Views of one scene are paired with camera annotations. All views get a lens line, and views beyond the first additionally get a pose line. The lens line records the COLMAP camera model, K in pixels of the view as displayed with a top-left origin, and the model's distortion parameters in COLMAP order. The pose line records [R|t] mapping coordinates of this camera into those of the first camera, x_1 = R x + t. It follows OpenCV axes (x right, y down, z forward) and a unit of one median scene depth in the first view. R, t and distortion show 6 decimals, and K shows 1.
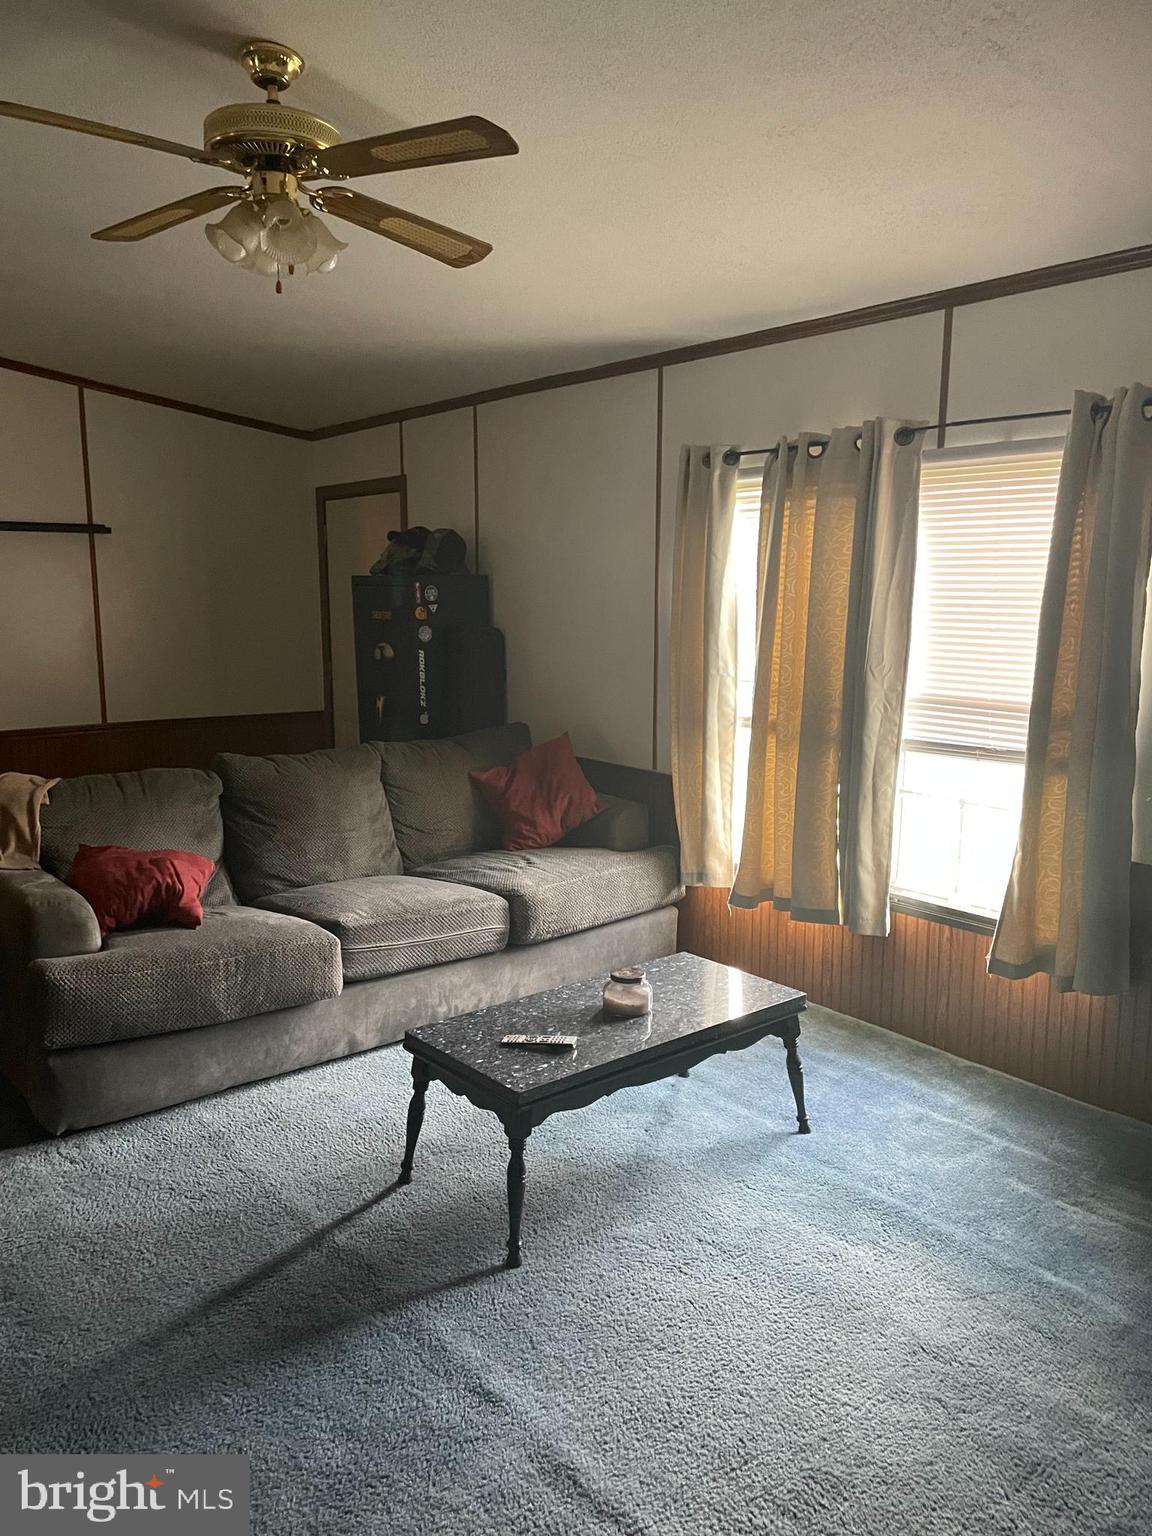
lens RADIAL K [[1162.5, 0, 582.7], [0, 1162.5, 775.3], [0, 0, 1]] dist [0.088331, -0.122212]
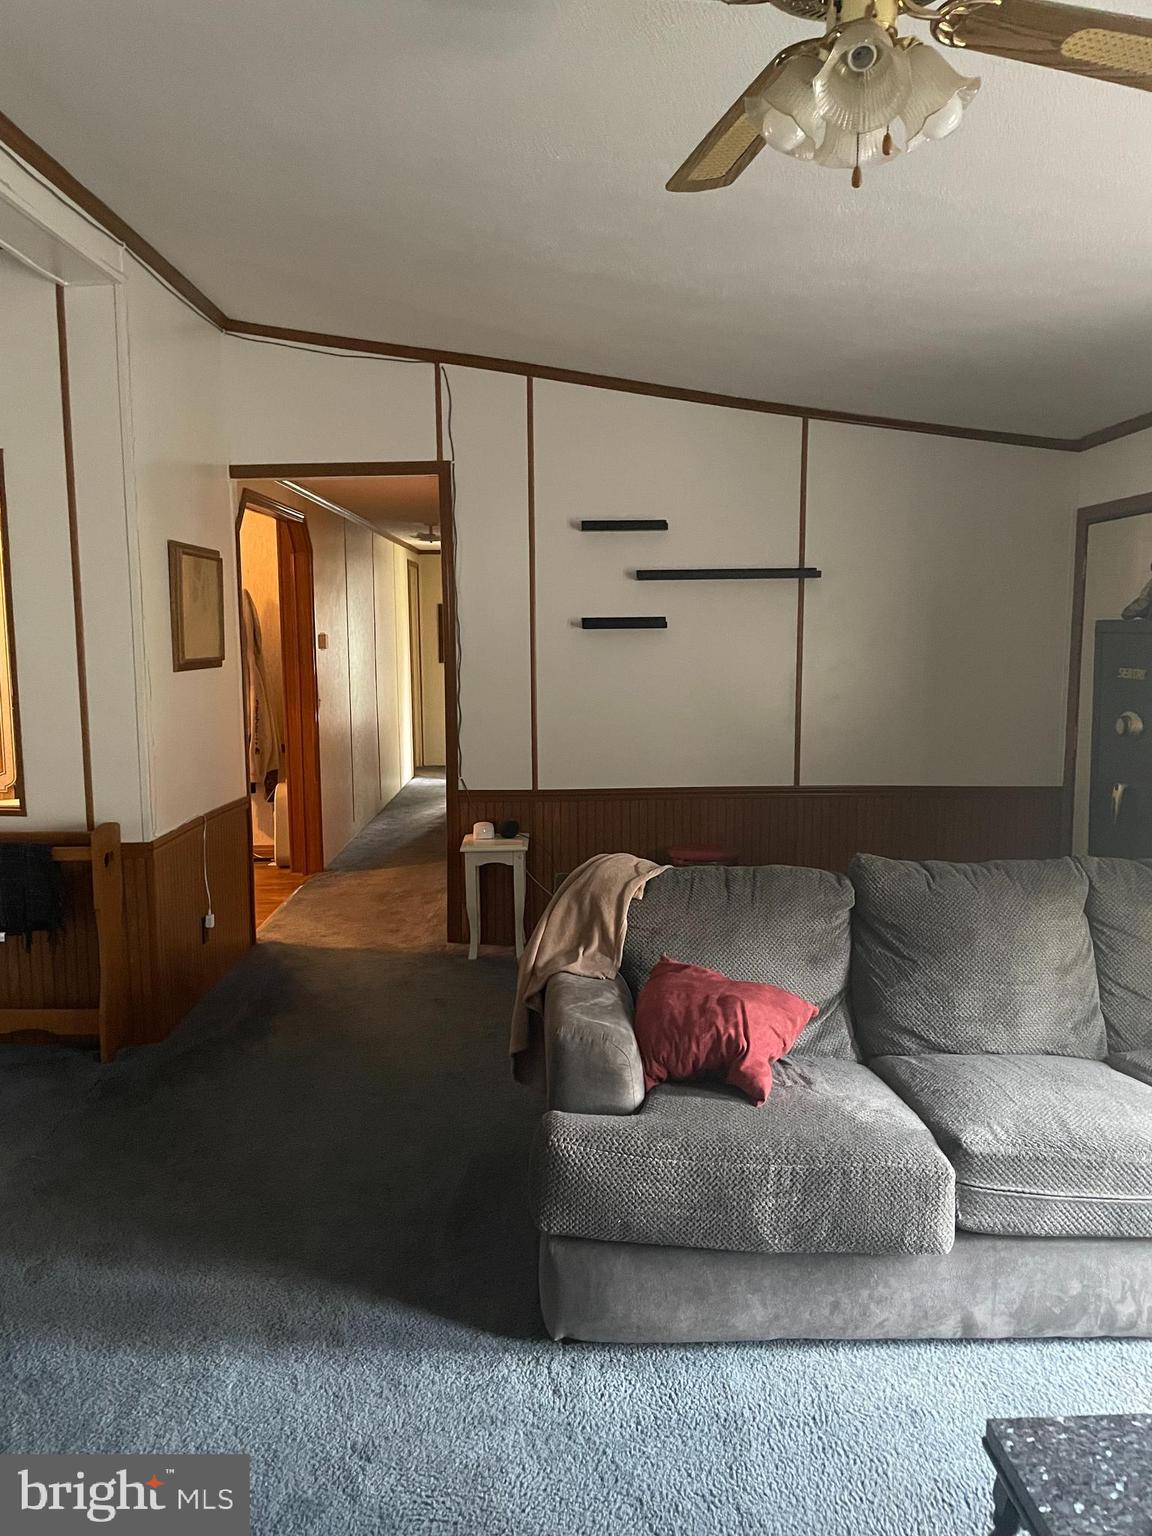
lens RADIAL K [[1162.5, 0, 569.6], [0, 1162.5, 768.3], [0, 0, 1]] dist [0.088331, -0.122212]
pose [[0.782265, 0.070811, -0.618908, 0.019811], [-0.093586, 0.995602, -0.004378, -0.062794], [0.615875, 0.061346, 0.785452, 0.310037]]
